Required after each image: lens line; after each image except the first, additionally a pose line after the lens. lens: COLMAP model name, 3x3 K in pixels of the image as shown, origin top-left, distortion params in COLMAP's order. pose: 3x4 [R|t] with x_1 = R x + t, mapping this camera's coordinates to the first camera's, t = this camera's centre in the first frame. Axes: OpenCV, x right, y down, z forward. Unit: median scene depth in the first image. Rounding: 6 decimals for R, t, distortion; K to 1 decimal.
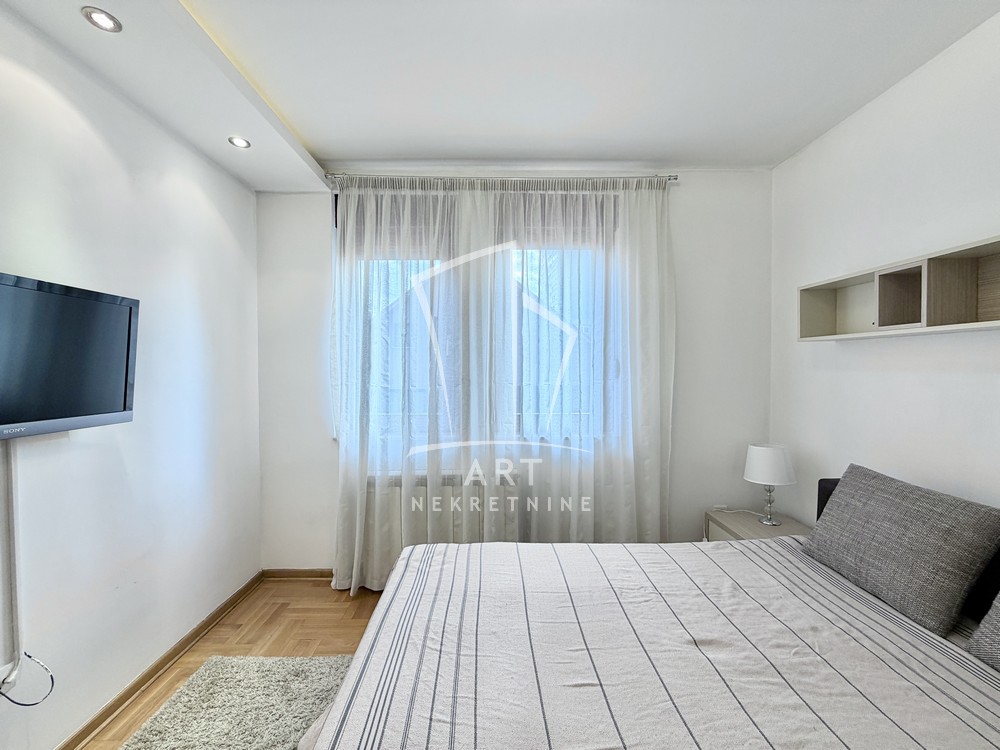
lens RADIAL K [[400.2, 0, 490.3], [0, 400.2, 376.1], [0, 0, 1]] dist [-0.002835, 0.000743]
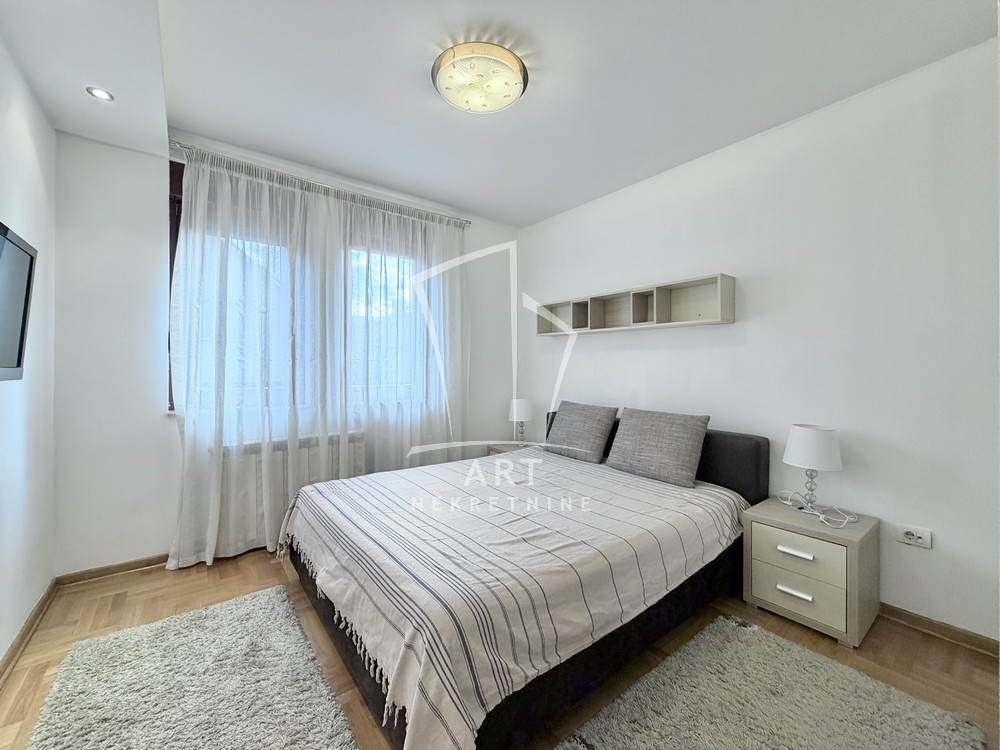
lens RADIAL K [[400.2, 0, 490.1], [0, 400.2, 370.5], [0, 0, 1]] dist [-0.002835, 0.000743]
pose [[0.806303, 0.001077, 0.591502, -0.356544], [0.005604, 0.999940, -0.009460, 0.067887], [-0.591477, 0.010942, 0.806248, -0.238432]]
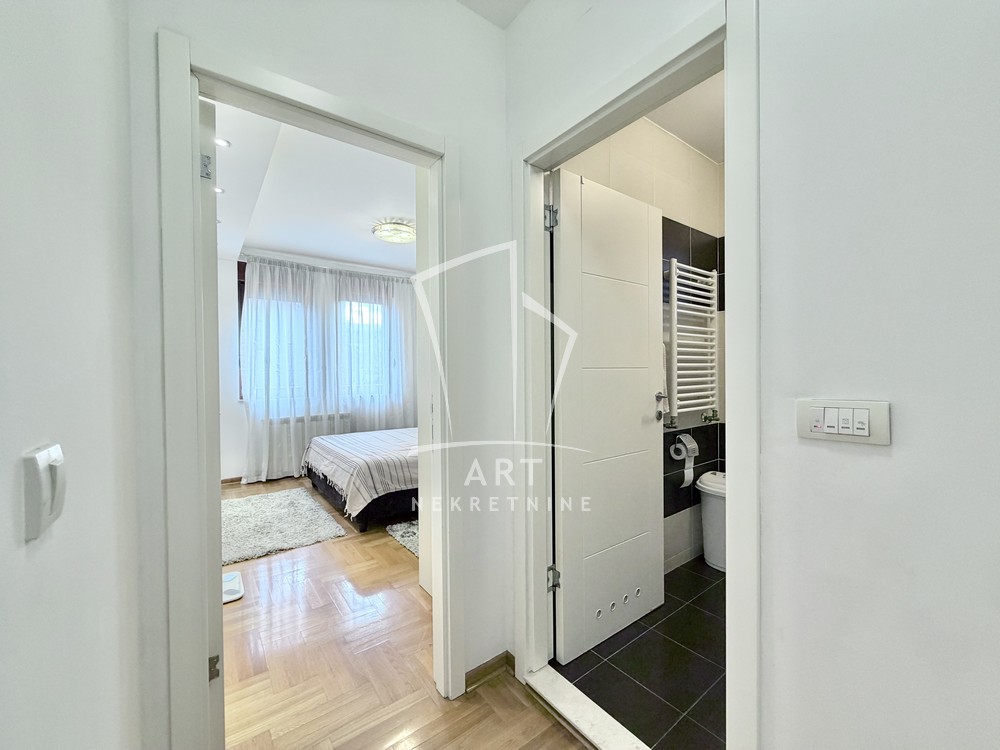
lens RADIAL K [[400.2, 0, 491.1], [0, 400.2, 381.9], [0, 0, 1]] dist [-0.002835, 0.000743]
pose [[0.817615, -0.016072, 0.575541, -0.528495], [0.016151, 0.999857, 0.004977, 0.084965], [-0.575538, 0.005226, 0.817758, -1.126029]]
